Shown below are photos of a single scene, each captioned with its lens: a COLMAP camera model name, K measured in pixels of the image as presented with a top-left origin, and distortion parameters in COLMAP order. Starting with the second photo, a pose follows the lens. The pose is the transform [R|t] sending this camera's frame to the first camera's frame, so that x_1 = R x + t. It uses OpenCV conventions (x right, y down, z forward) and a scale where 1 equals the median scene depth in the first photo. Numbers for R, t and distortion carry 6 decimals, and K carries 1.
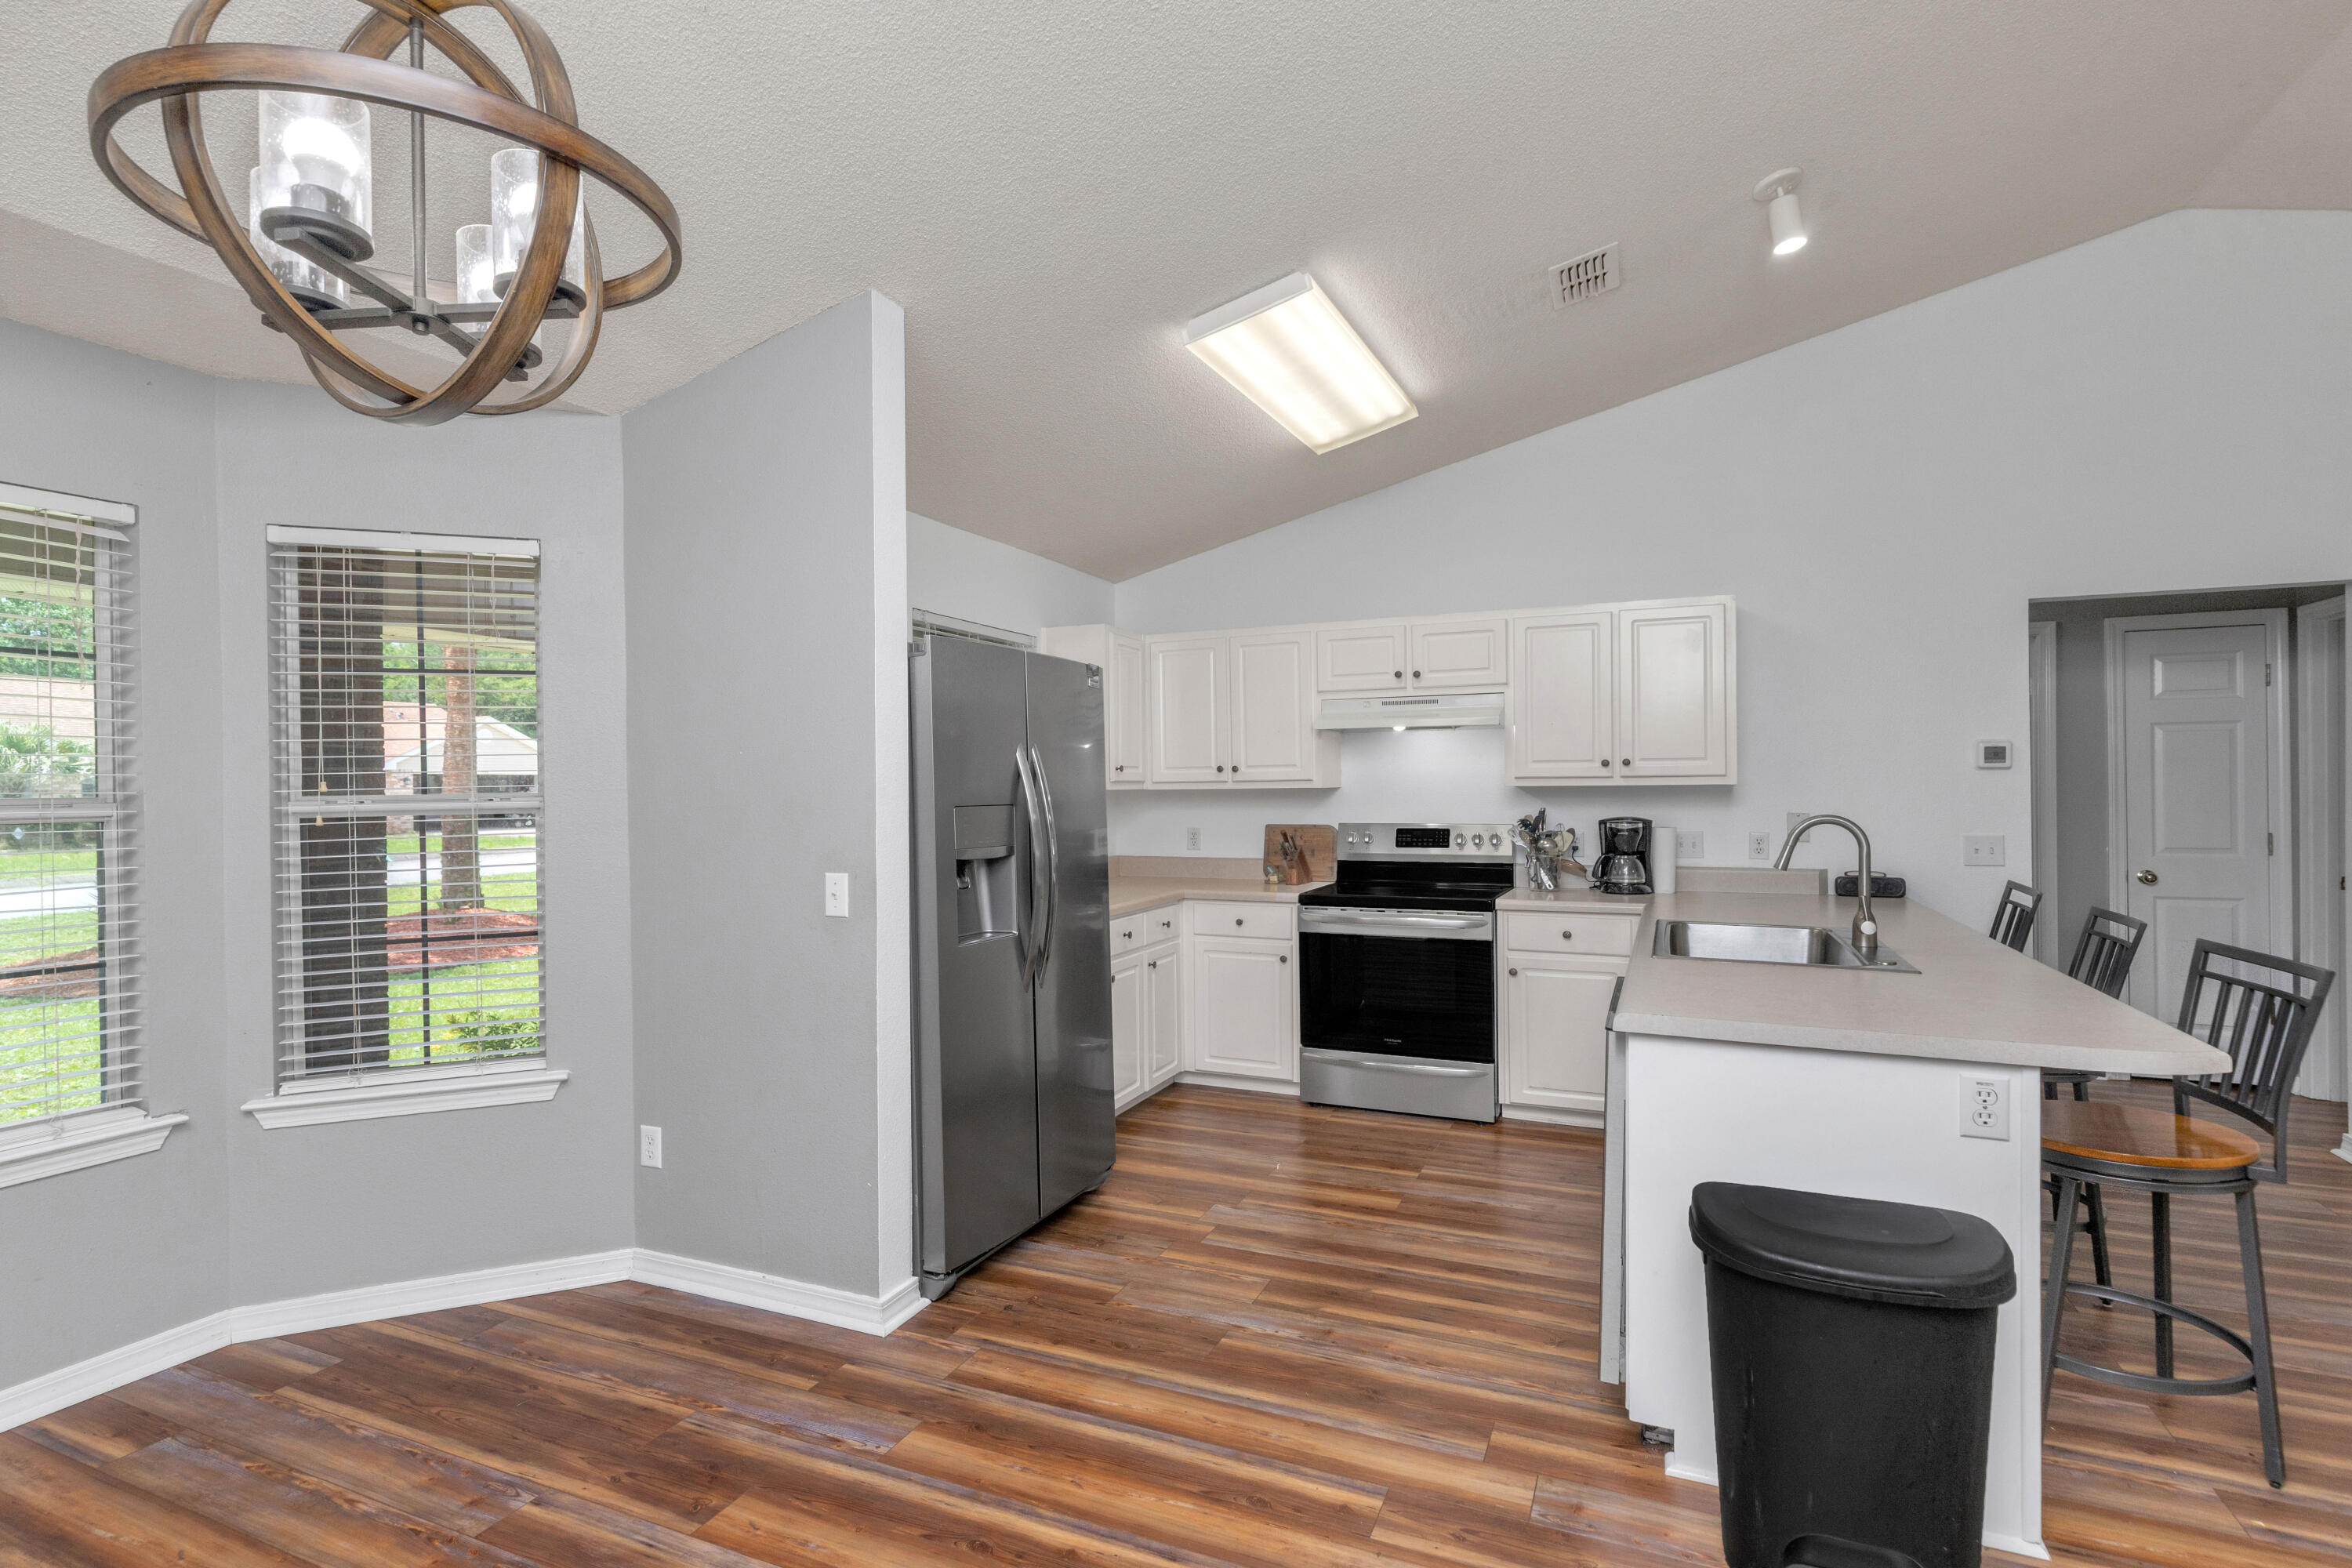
lens RADIAL K [[1084.4, 0, 1240.3], [0, 1084.4, 775.2], [0, 0, 1]] dist [0.009649, -0.001280]
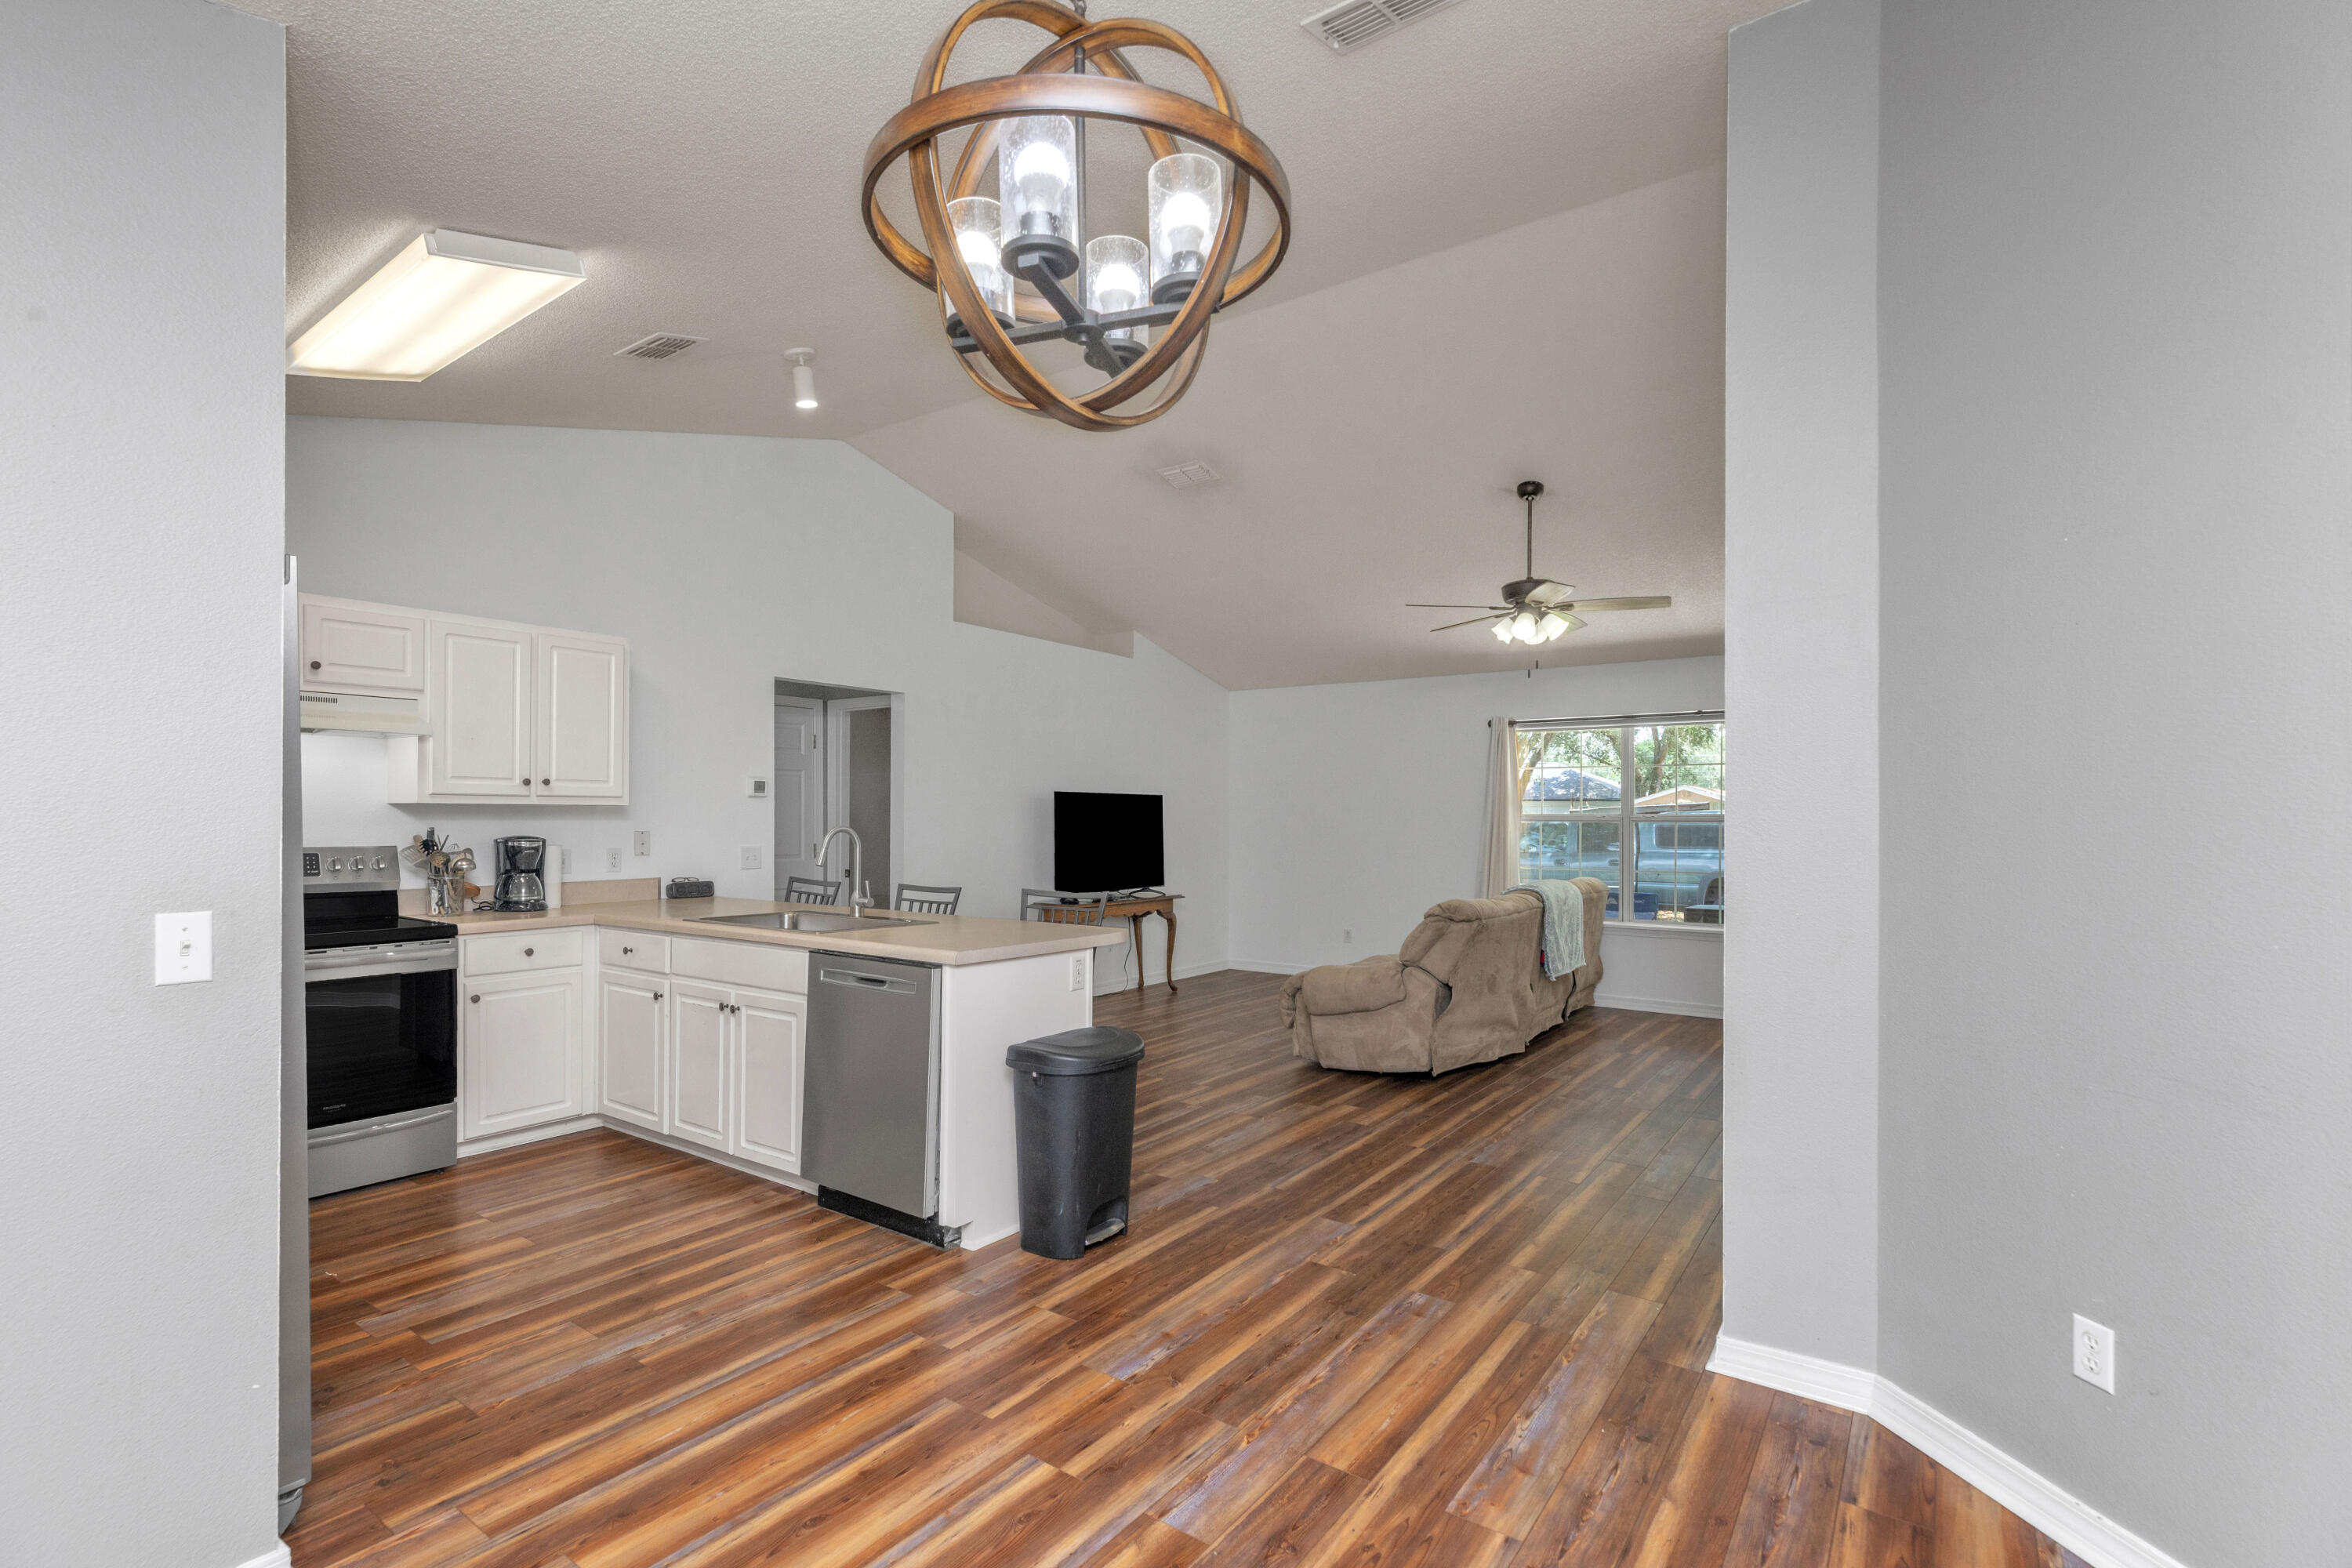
lens RADIAL K [[1084.4, 0, 1143.3], [0, 1084.4, 810.9], [0, 0, 1]] dist [0.009649, -0.001280]
pose [[0.250985, 0.009365, 0.967946, -0.568650], [-0.020145, 0.999787, -0.004449, 0.009352], [-0.967781, -0.018383, 0.251120, 0.210202]]
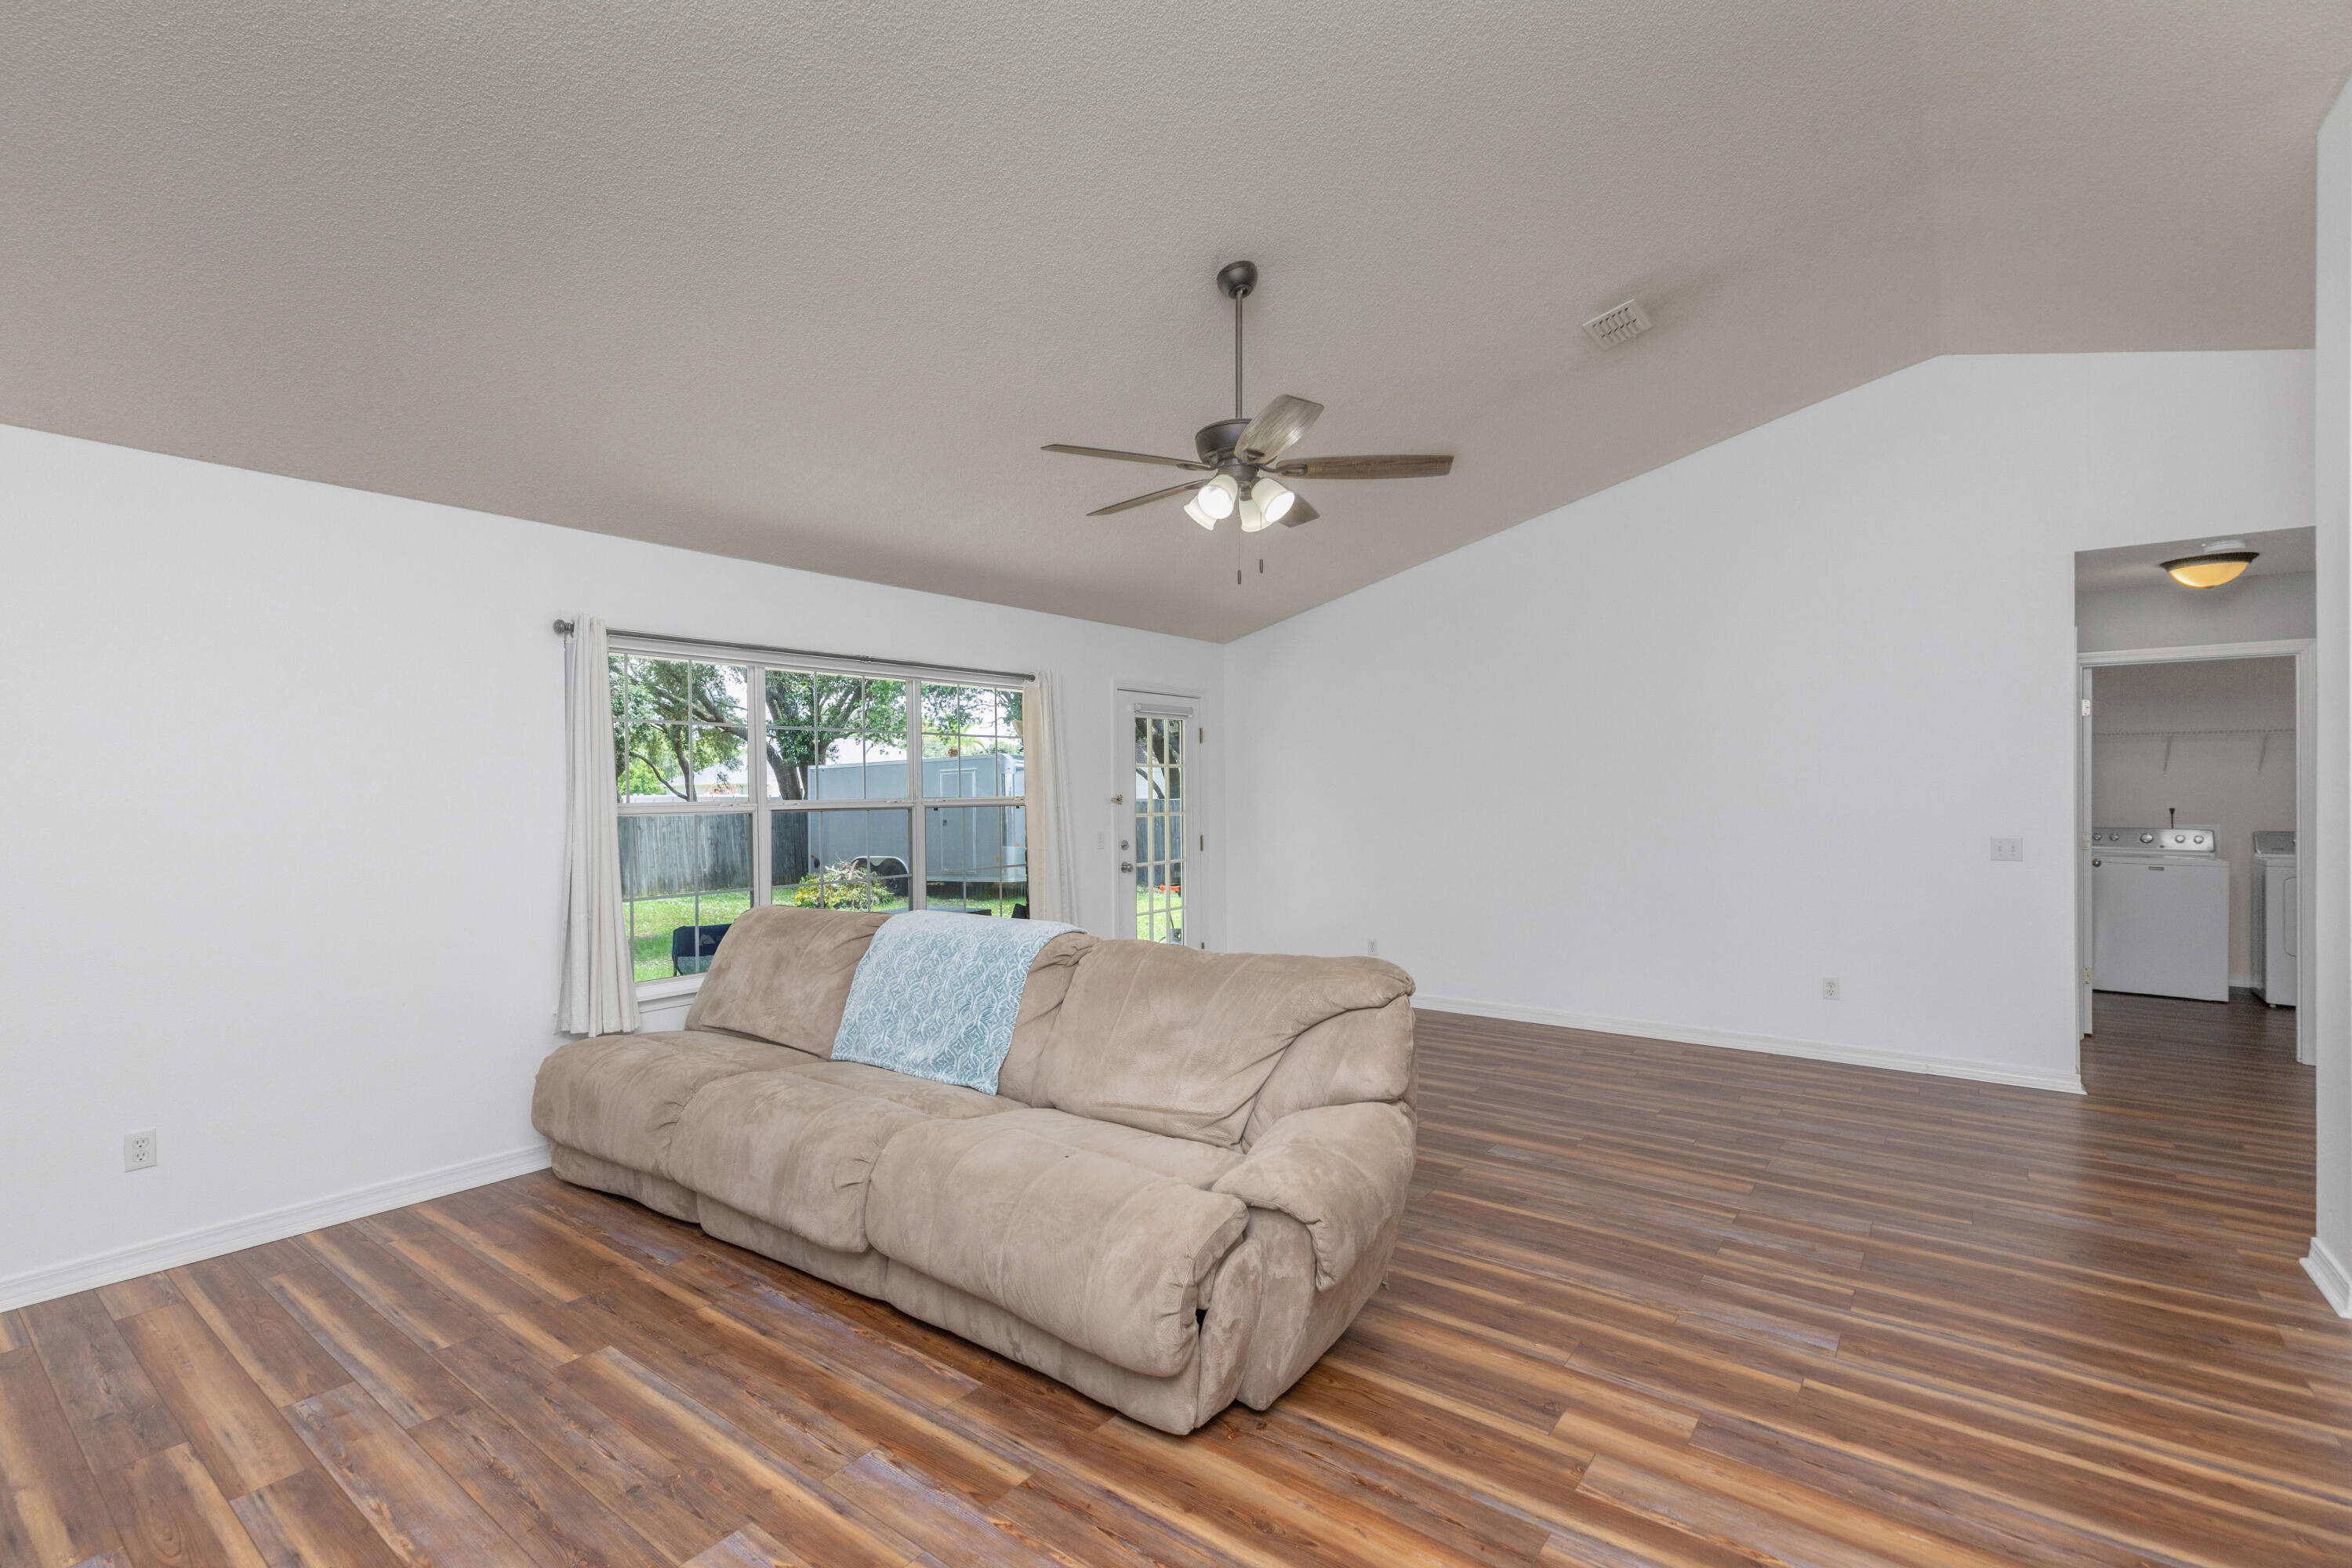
lens RADIAL K [[1084.4, 0, 1155.7], [0, 1084.4, 794.1], [0, 0, 1]] dist [0.009649, -0.001280]
pose [[-0.959680, 0.010364, 0.280904, 0.723450], [0.006821, 0.999884, -0.013590, -0.001089], [-0.281012, -0.011126, -0.959640, 0.921410]]
